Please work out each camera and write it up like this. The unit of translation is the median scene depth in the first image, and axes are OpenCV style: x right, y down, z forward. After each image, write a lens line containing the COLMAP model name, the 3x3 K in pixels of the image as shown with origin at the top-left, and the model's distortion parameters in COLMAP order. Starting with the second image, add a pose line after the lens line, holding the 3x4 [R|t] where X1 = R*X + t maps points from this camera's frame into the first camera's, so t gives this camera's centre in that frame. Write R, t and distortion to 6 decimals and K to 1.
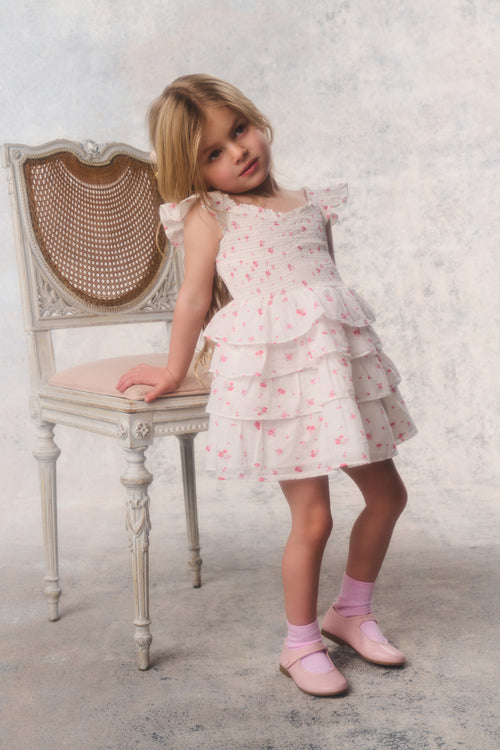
lens RADIAL K [[1081.7, 0, 252.7], [0, 1081.7, 380.4], [0, 0, 1]] dist [0.009045, 0.000000]
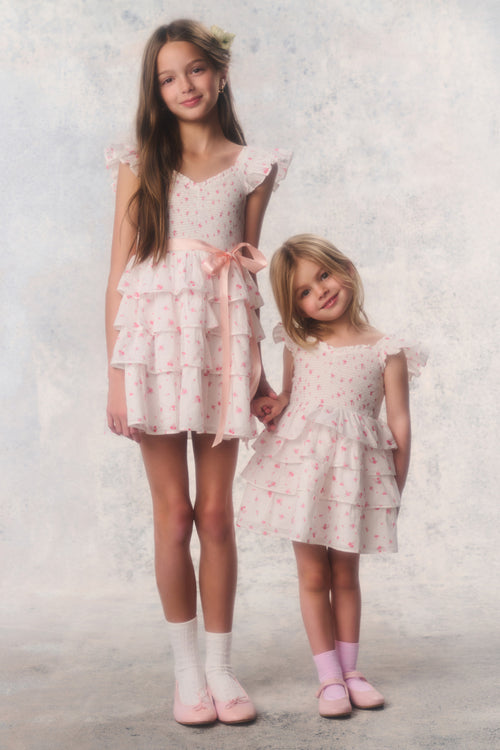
lens RADIAL K [[1433.5, 0, 213.7], [0, 1433.5, 368.6], [0, 0, 1]] dist [0.014208, 0.000000]
pose [[0.998858, 0.007819, -0.047133, 0.040473], [-0.010342, 0.998513, -0.053528, -0.024354], [0.046645, 0.053954, 0.997453, -0.315626]]
